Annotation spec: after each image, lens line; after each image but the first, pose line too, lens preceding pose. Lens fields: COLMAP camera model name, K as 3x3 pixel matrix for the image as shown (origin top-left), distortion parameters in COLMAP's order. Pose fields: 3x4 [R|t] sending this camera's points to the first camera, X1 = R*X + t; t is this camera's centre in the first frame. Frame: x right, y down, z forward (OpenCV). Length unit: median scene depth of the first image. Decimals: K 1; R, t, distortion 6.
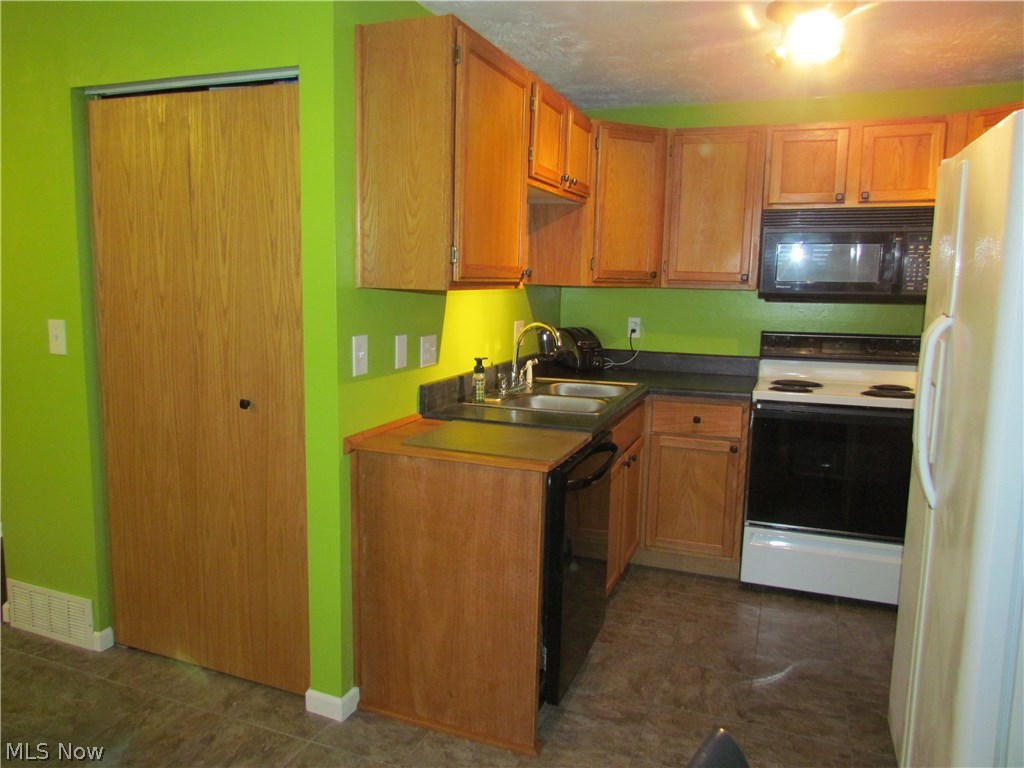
lens RADIAL K [[731.3, 0, 512.5], [0, 731.3, 380.2], [0, 0, 1]] dist [-0.024700, 0.001877]
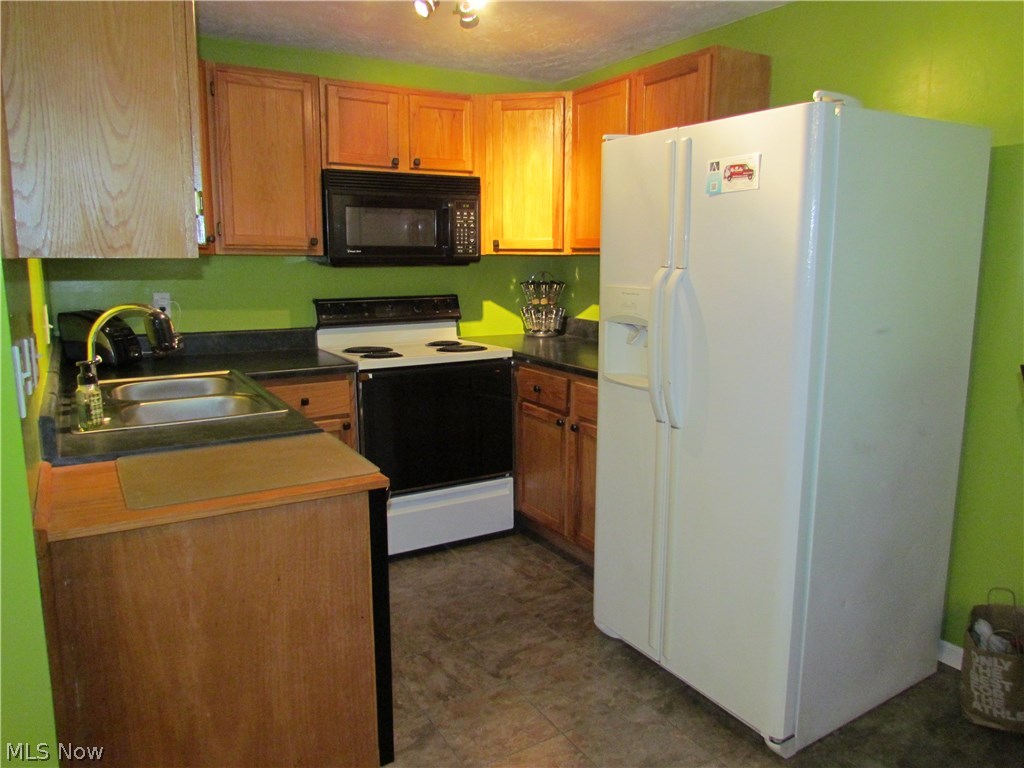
lens RADIAL K [[731.3, 0, 513.9], [0, 731.3, 382.9], [0, 0, 1]] dist [-0.024700, 0.001877]
pose [[0.604734, -0.149021, 0.782362, -0.307180], [0.111966, 0.988490, 0.101739, -0.033207], [-0.788518, 0.026073, 0.614459, 0.263528]]
